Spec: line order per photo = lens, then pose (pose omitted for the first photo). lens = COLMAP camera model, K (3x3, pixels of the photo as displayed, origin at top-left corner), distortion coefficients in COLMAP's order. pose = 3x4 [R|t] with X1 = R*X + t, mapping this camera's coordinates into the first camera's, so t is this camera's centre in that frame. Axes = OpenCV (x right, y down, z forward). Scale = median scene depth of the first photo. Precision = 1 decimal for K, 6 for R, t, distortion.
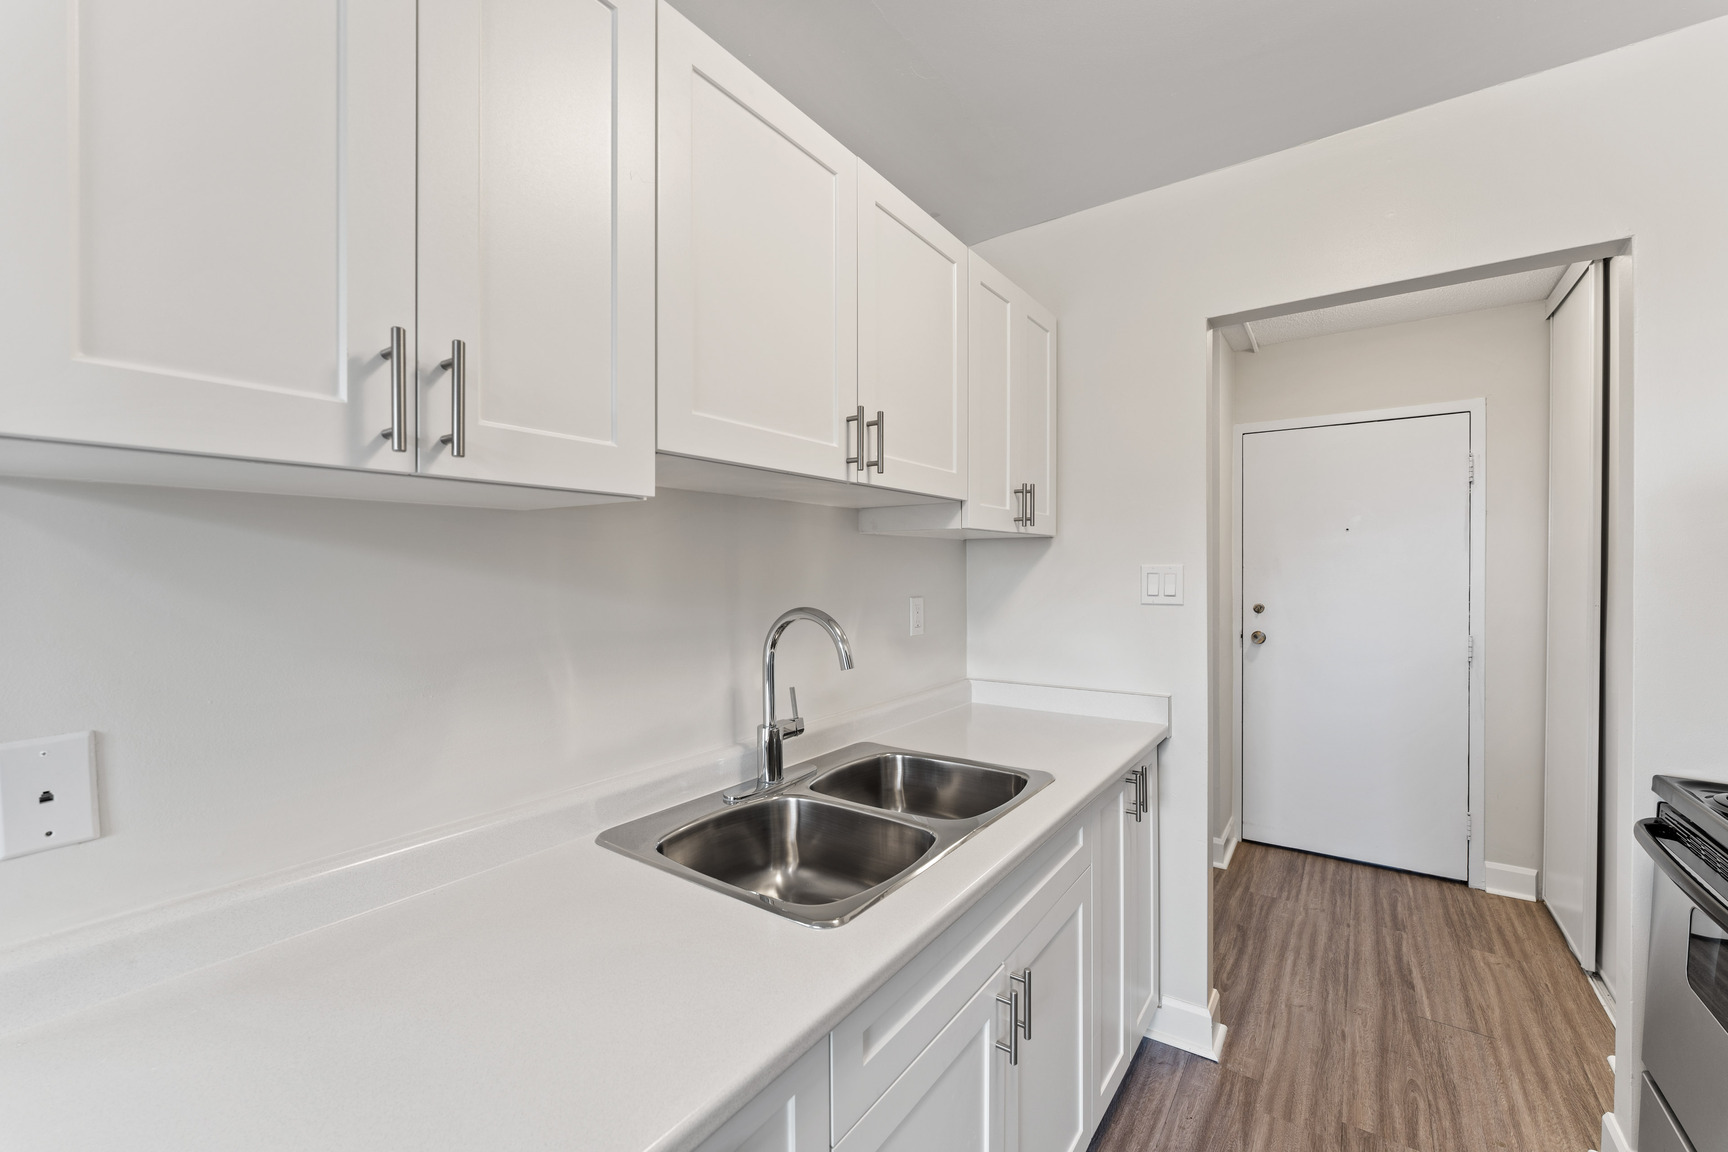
lens RADIAL K [[694.6, 0, 884.0], [0, 694.6, 583.5], [0, 0, 1]] dist [0.000428, 0.000073]
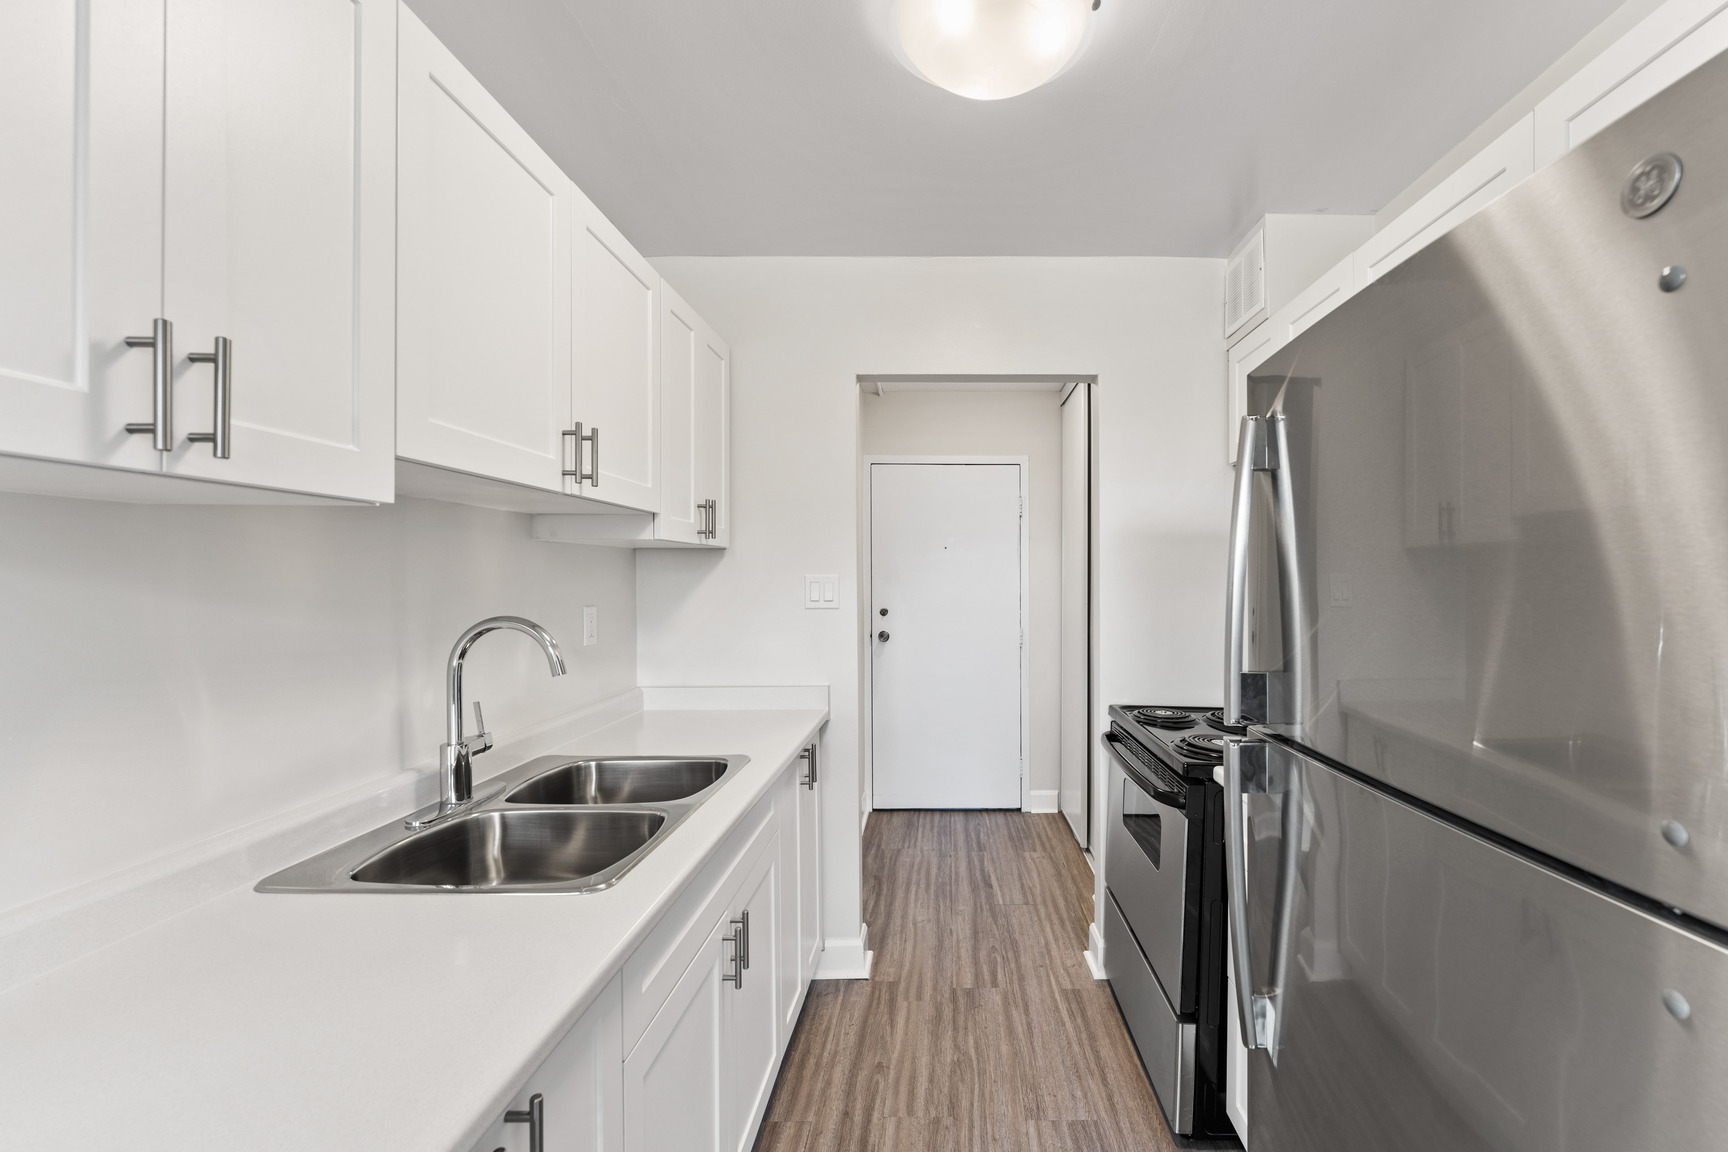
lens RADIAL K [[725.9, 0, 945.1], [0, 725.9, 593.1], [0, 0, 1]] dist [-0.001866, -0.000466]
pose [[0.824622, -0.007716, 0.565632, -0.142570], [0.008147, 0.999965, 0.001763, 0.004012], [-0.565626, 0.003154, 0.824656, -0.154019]]
